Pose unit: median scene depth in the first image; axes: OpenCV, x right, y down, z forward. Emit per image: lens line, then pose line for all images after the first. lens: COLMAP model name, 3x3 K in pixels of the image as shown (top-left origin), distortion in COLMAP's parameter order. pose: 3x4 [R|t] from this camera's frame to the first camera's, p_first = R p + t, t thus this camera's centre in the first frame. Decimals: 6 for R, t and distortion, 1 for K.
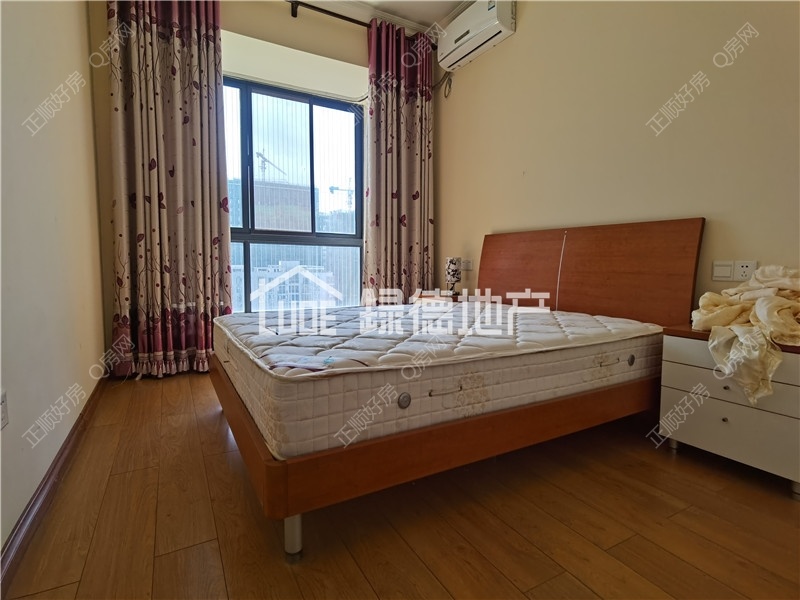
lens RADIAL K [[418.5, 0, 402.2], [0, 418.5, 298.9], [0, 0, 1]] dist [-0.006289, 0.006878]
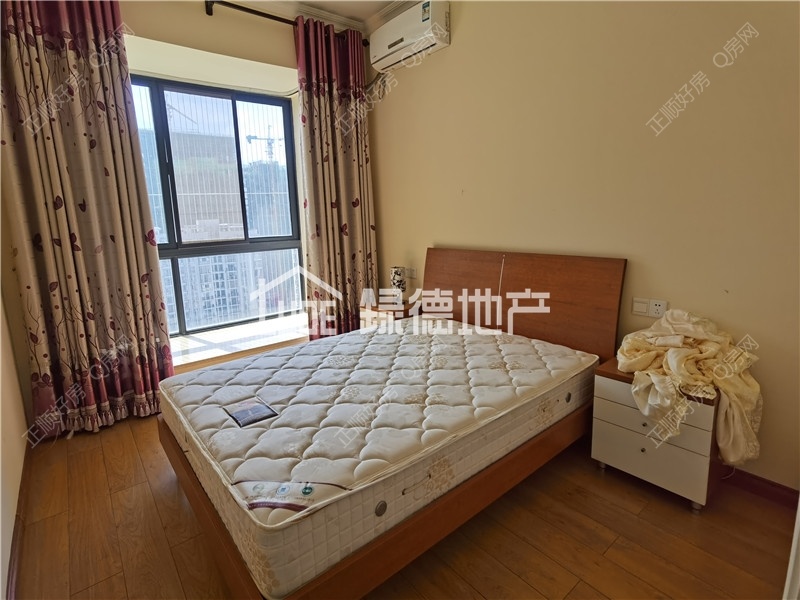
lens RADIAL K [[418.5, 0, 409.0], [0, 418.5, 295.2], [0, 0, 1]] dist [-0.006289, 0.006878]
pose [[0.984117, -0.063408, 0.165810, -0.029091], [0.047536, 0.994050, 0.098000, -0.172749], [-0.171038, -0.088562, 0.981276, -0.005263]]
